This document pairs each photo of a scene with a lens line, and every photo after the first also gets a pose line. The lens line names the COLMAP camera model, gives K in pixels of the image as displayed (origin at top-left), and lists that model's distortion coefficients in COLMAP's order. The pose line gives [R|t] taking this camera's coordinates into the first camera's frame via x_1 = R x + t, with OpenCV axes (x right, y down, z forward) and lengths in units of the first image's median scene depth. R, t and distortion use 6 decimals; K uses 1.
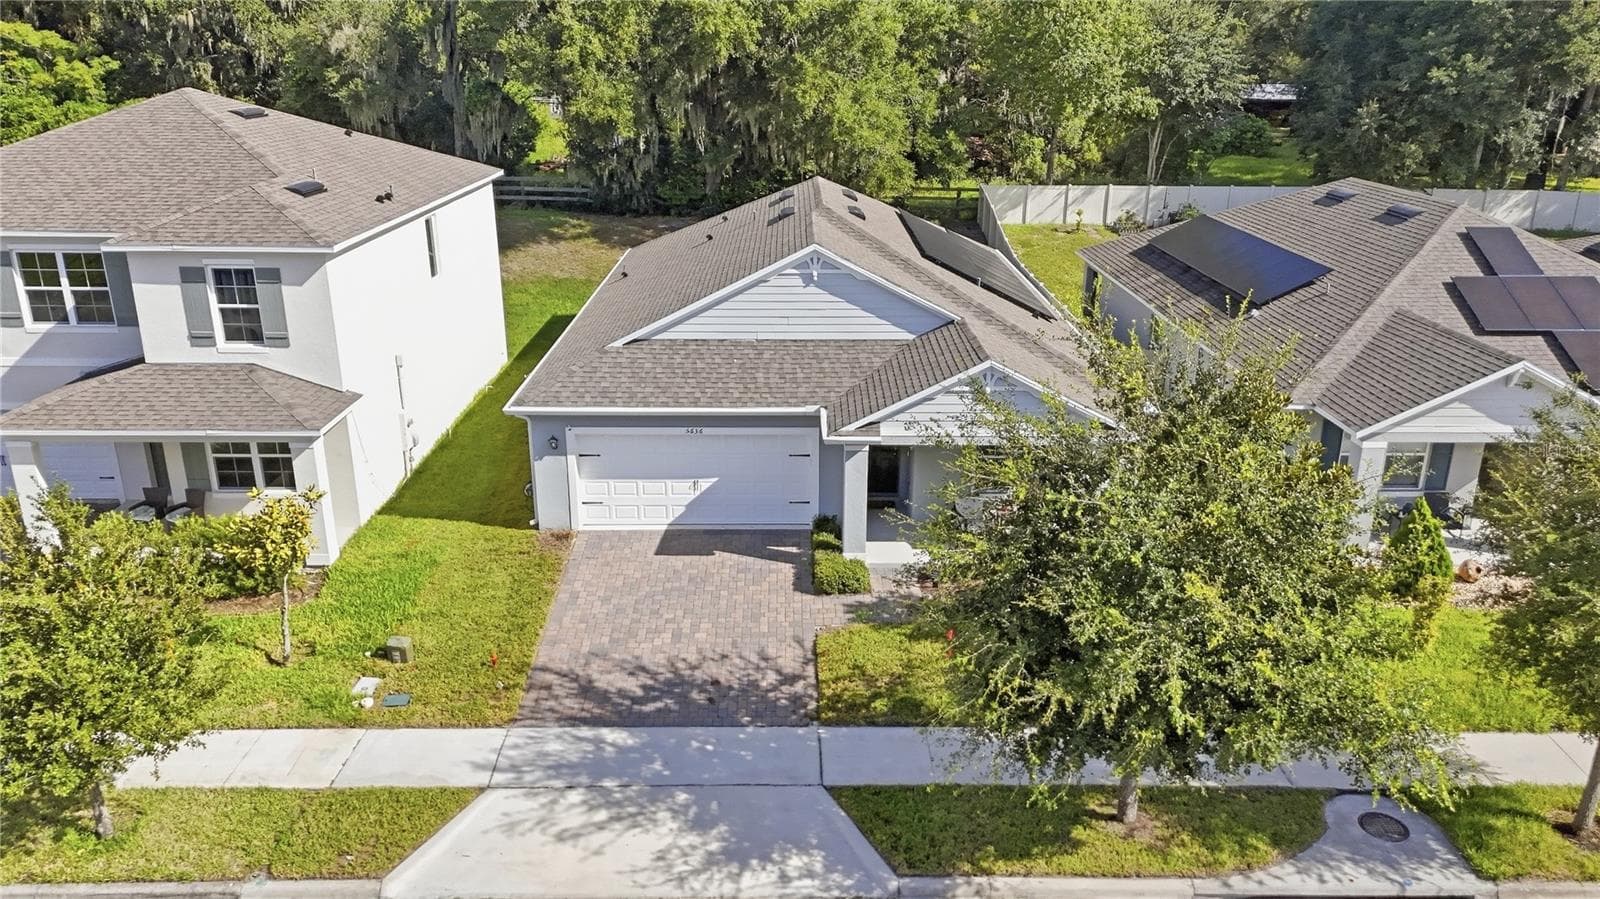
lens RADIAL K [[1184.2, 0, 800.0], [0, 1184.2, 449.5], [0, 0, 1]] dist [0.061488, -0.055675]
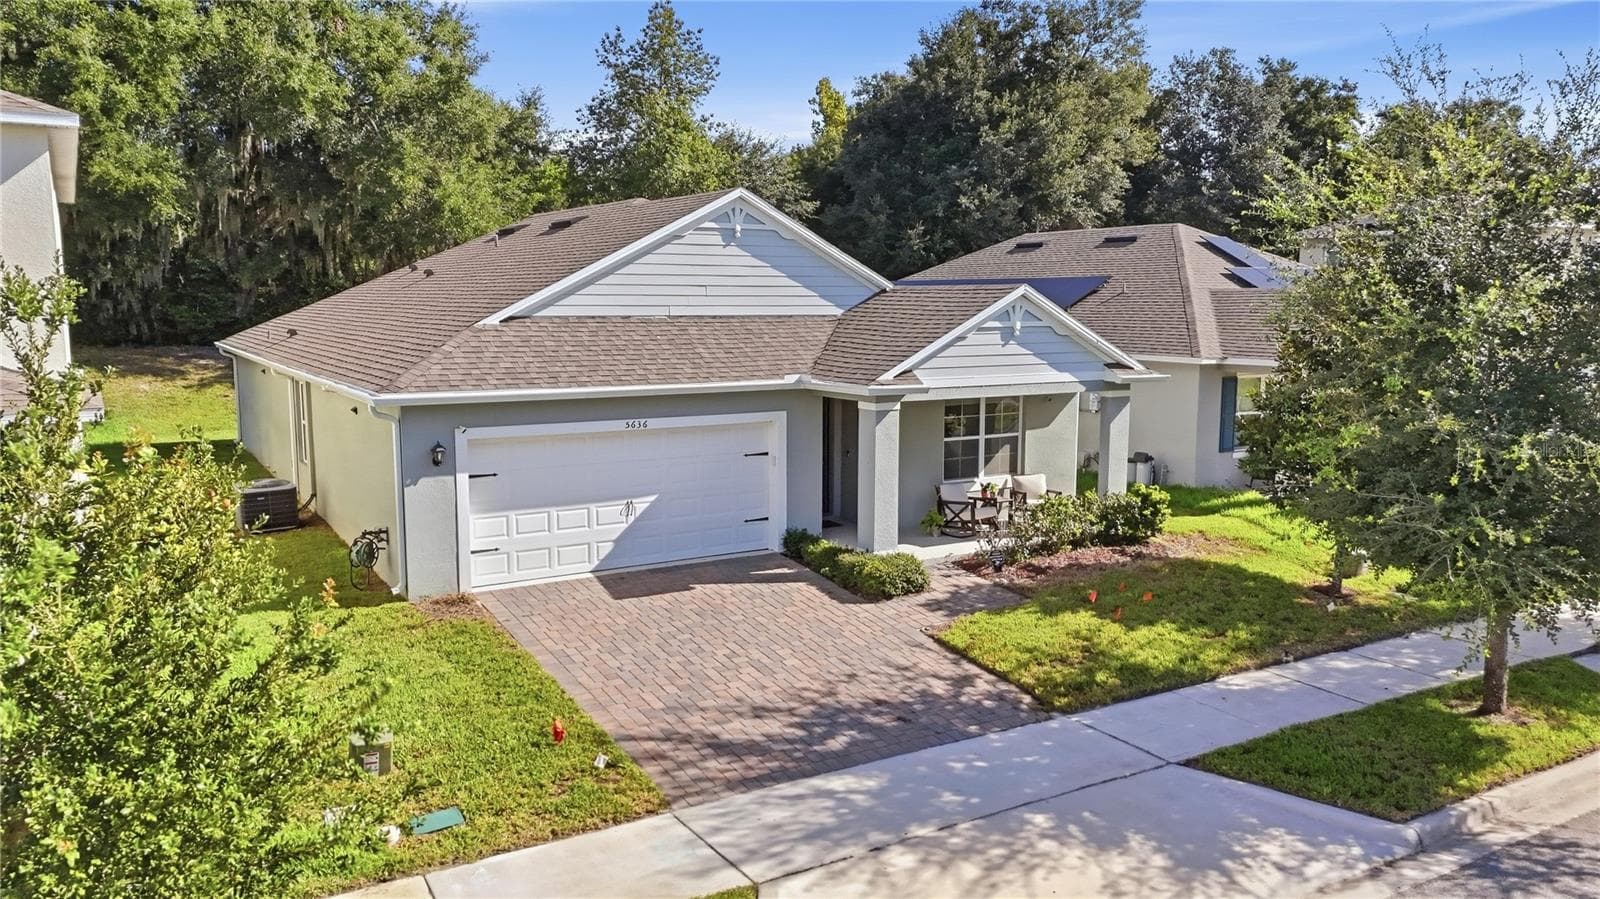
lens RADIAL K [[1178.6, 0, 809.7], [0, 1178.6, 457.1], [0, 0, 1]] dist [0.053682, -0.036163]
pose [[0.856482, -0.070460, 0.511345, -0.360209], [0.167728, 0.974871, -0.146606, 0.124101], [-0.488165, 0.211333, 0.846778, 0.341411]]
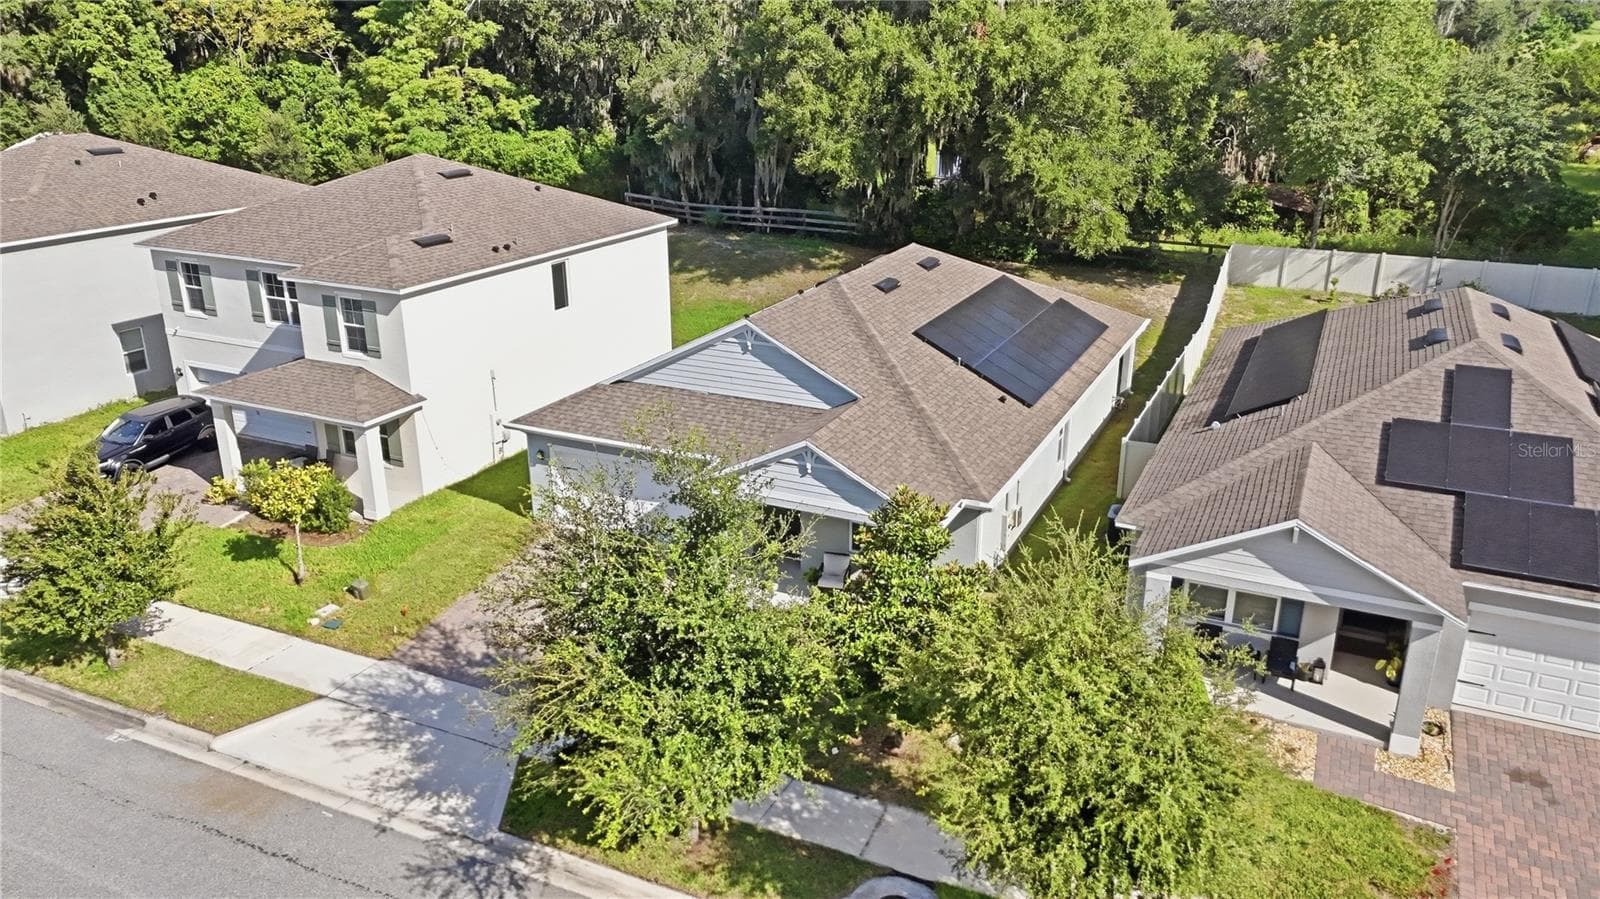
lens RADIAL K [[1172.5, 0, 800.0], [0, 1172.5, 449.5], [0, 0, 1]] dist [0.079163, -0.126455]
pose [[0.902458, 0.142276, -0.406605, 0.544264], [-0.139607, 0.989538, 0.036395, -0.094407], [0.407529, 0.023920, 0.912879, -0.035557]]
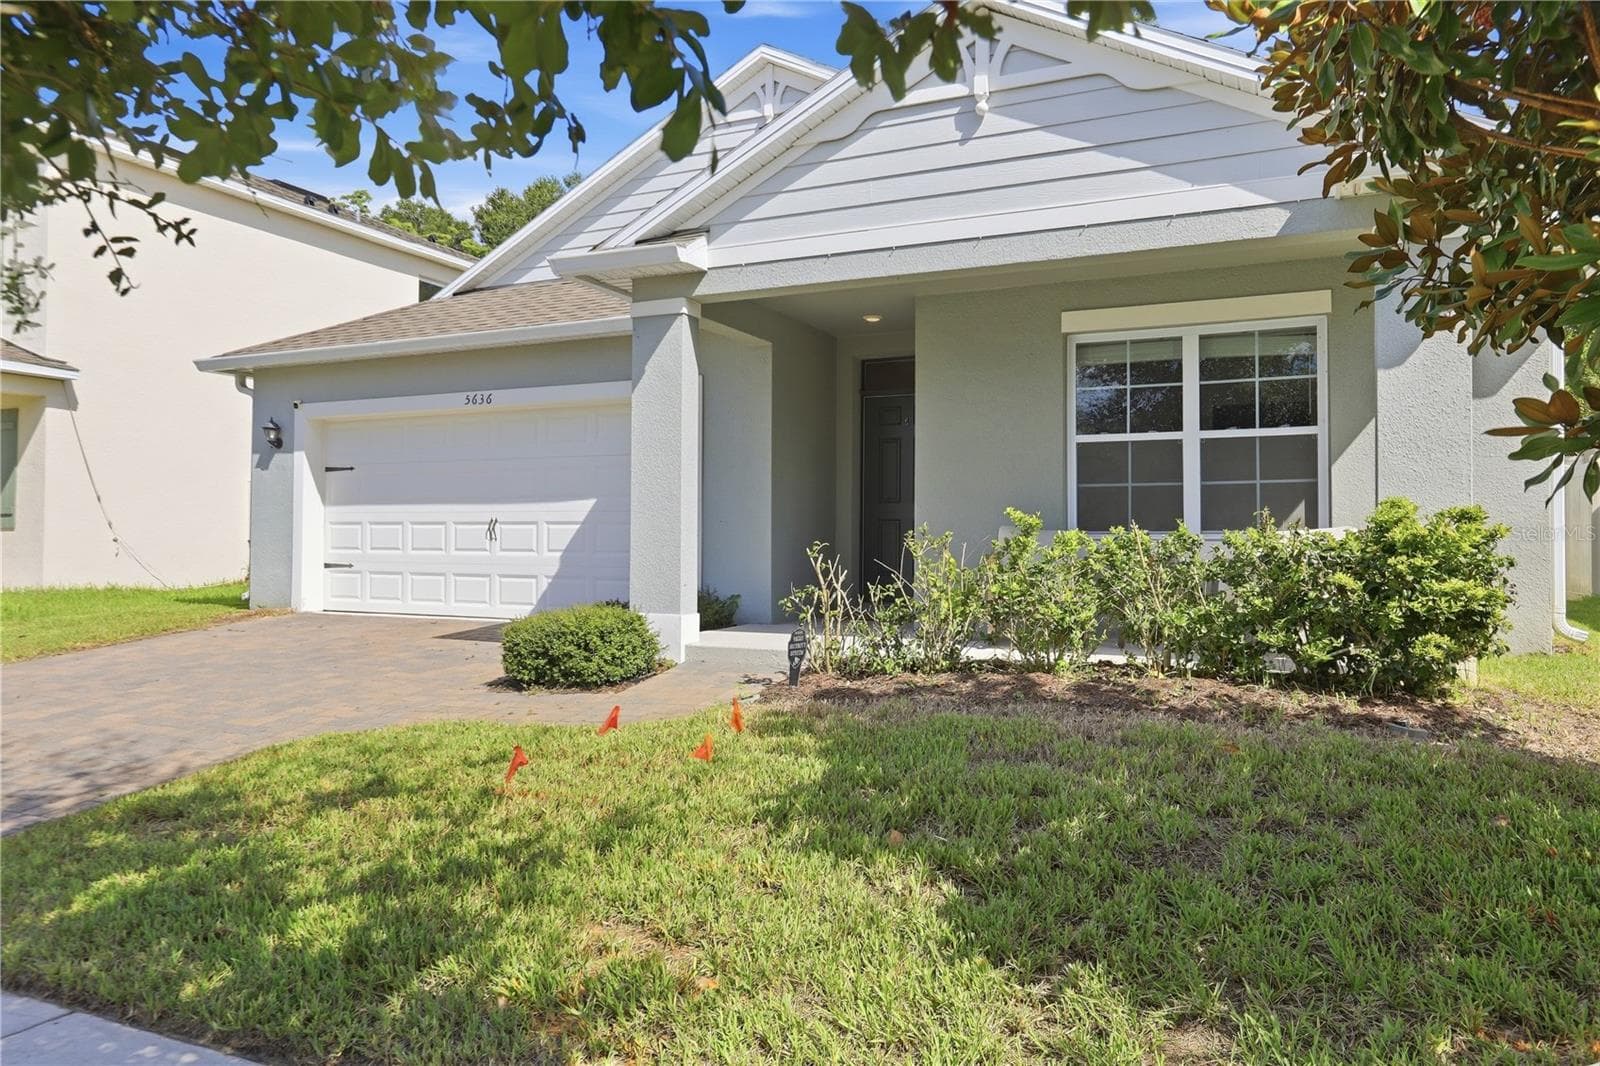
lens RADIAL K [[1202.8, 0, 800.0], [0, 1202.8, 533.0], [0, 0, 1]] dist [-0.005770, -0.000731]
pose [[0.877080, 0.001173, -0.480343, 0.263473], [-0.172029, 0.934433, -0.311834, 0.164663], [0.448482, 0.356136, 0.819775, 0.662920]]
